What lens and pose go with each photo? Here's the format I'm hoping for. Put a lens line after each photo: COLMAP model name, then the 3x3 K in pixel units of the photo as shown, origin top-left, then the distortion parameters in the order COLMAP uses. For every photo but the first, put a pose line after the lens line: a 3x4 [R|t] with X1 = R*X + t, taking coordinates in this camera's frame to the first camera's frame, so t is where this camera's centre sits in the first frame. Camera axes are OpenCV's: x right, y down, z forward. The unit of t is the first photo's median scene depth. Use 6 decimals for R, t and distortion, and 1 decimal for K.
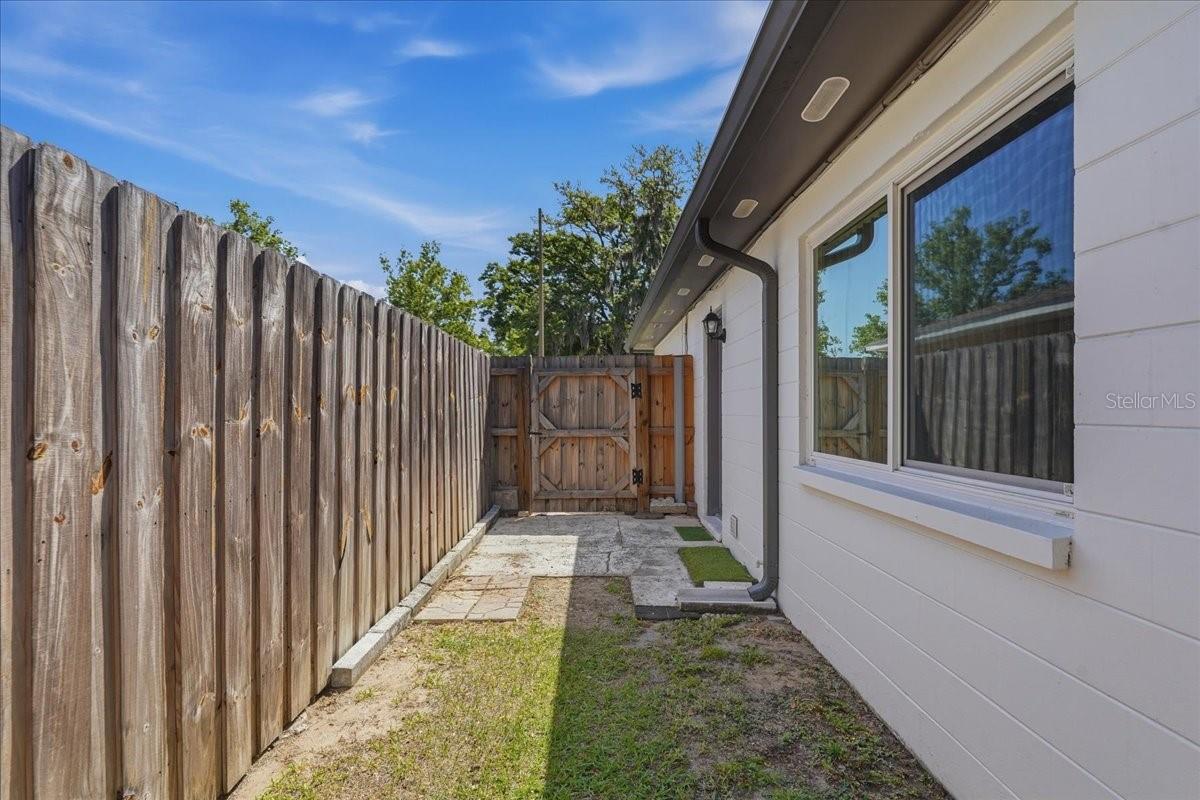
lens RADIAL K [[541.7, 0, 599.7], [0, 541.7, 405.2], [0, 0, 1]] dist [-0.012801, 0.005178]
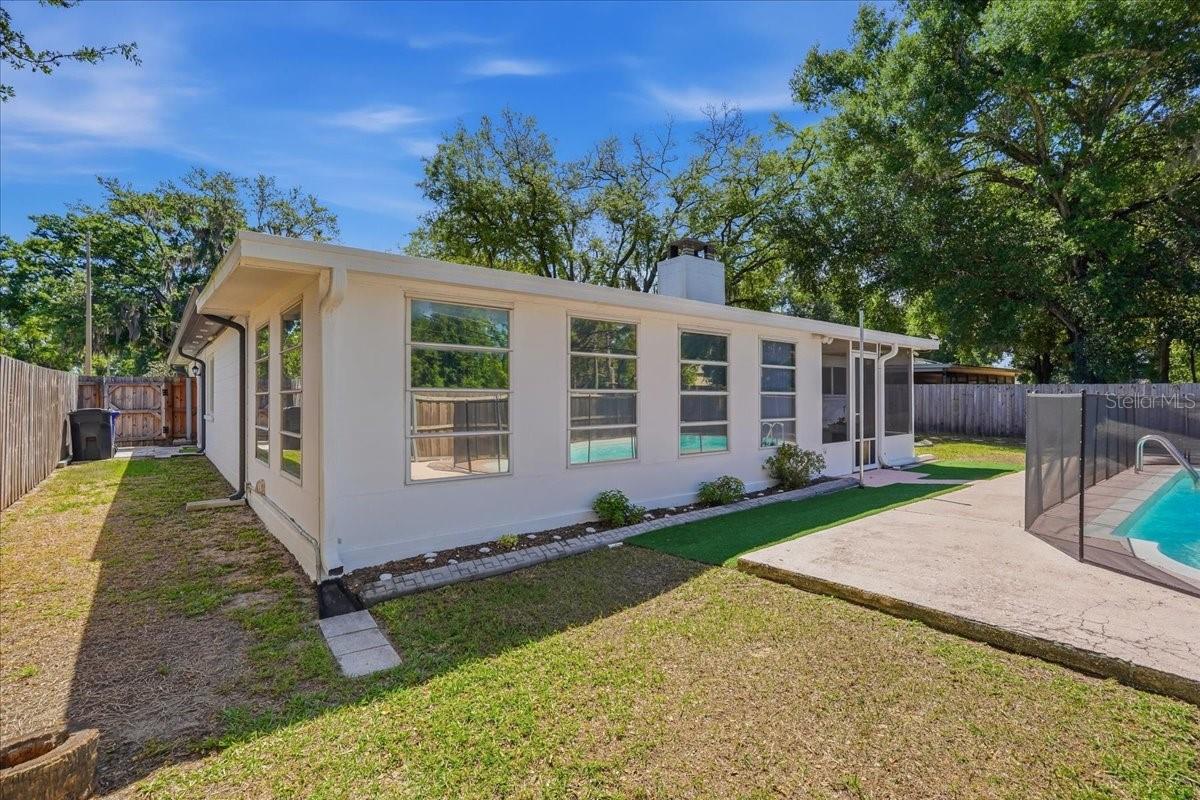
lens RADIAL K [[541.7, 0, 598.9], [0, 541.7, 394.1], [0, 0, 1]] dist [-0.012801, 0.005178]
pose [[0.774708, 0.003841, 0.632308, 0.047602], [-0.004250, 0.999991, -0.000867, -0.025353], [-0.632305, -0.002016, 0.774717, -1.911545]]
